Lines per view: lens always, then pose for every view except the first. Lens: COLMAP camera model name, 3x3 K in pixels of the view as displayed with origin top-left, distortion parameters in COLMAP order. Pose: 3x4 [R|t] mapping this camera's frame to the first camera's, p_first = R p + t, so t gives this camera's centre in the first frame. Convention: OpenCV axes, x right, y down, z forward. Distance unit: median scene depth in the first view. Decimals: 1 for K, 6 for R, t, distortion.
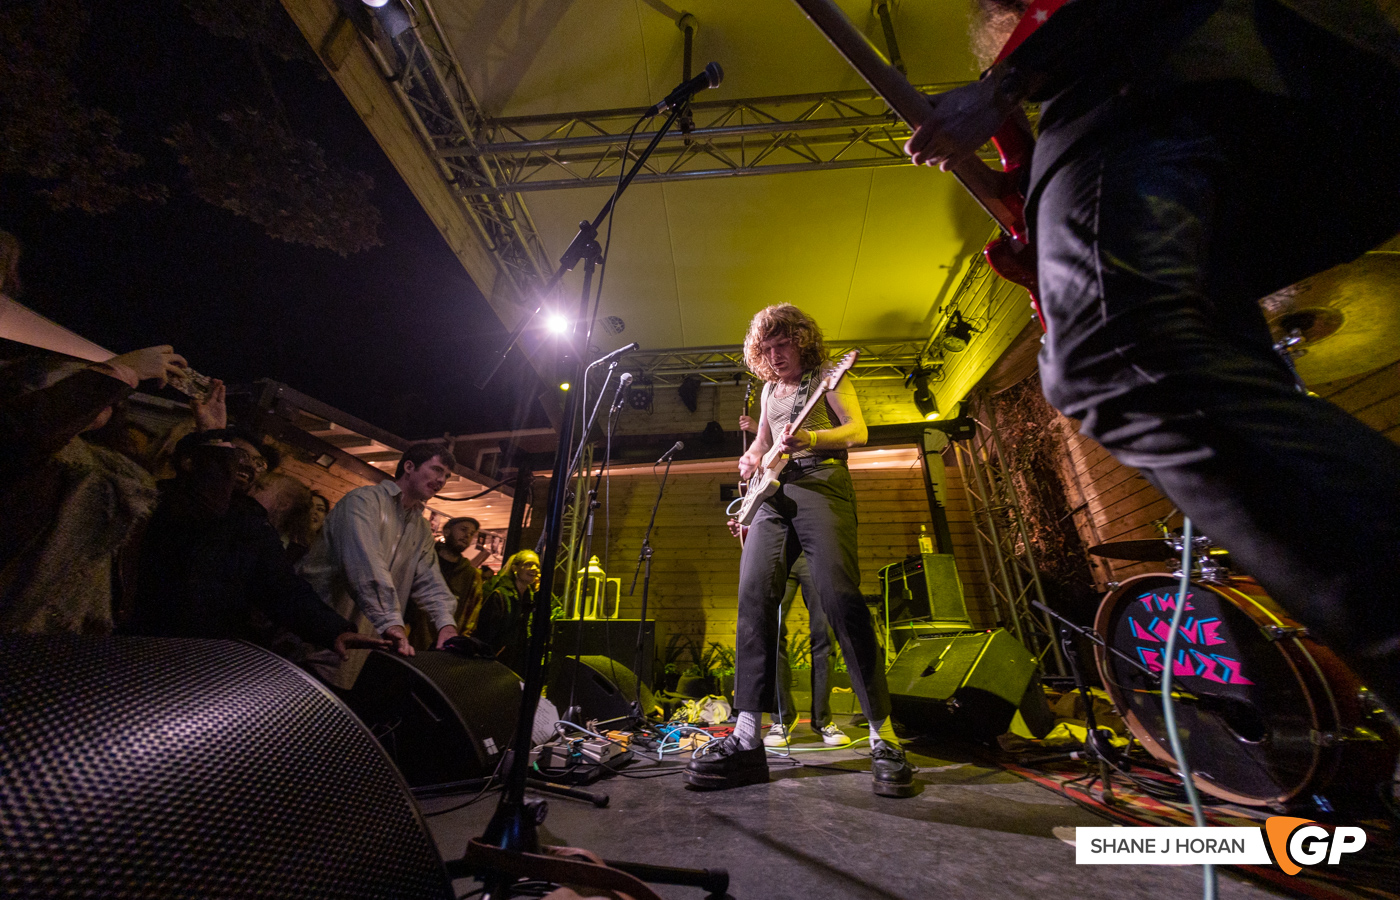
lens RADIAL K [[461.7, 0, 702.4], [0, 461.7, 455.6], [0, 0, 1]] dist [0.000193, -0.000083]
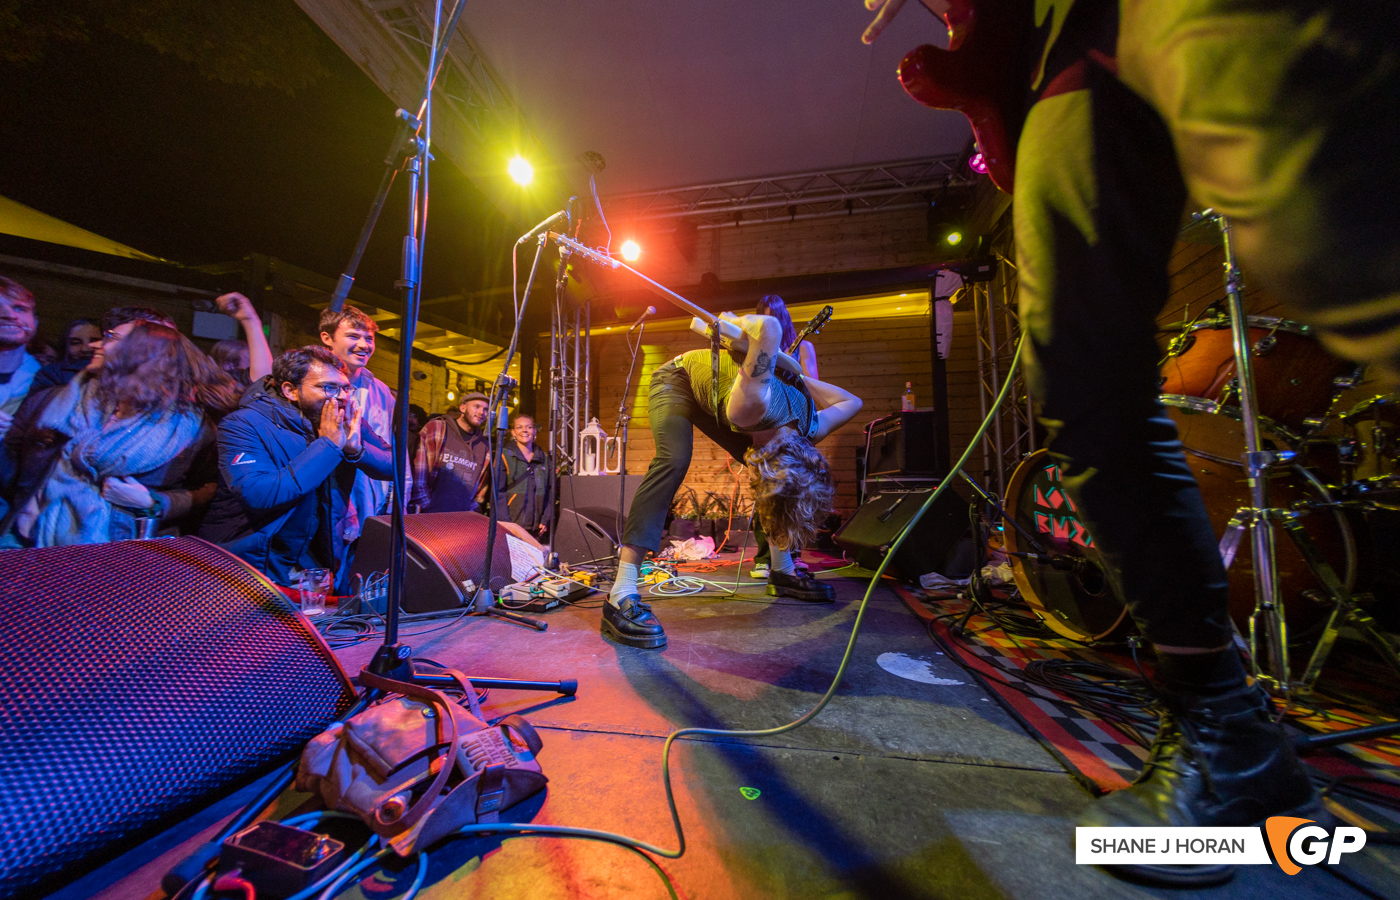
lens RADIAL K [[461.7, 0, 702.4], [0, 461.7, 455.6], [0, 0, 1]] dist [0.000193, -0.000083]
pose [[0.995648, -0.014828, -0.092001, 0.104206], [0.044166, 0.944422, 0.325755, -0.032453], [0.082058, -0.328401, 0.940967, -0.008444]]
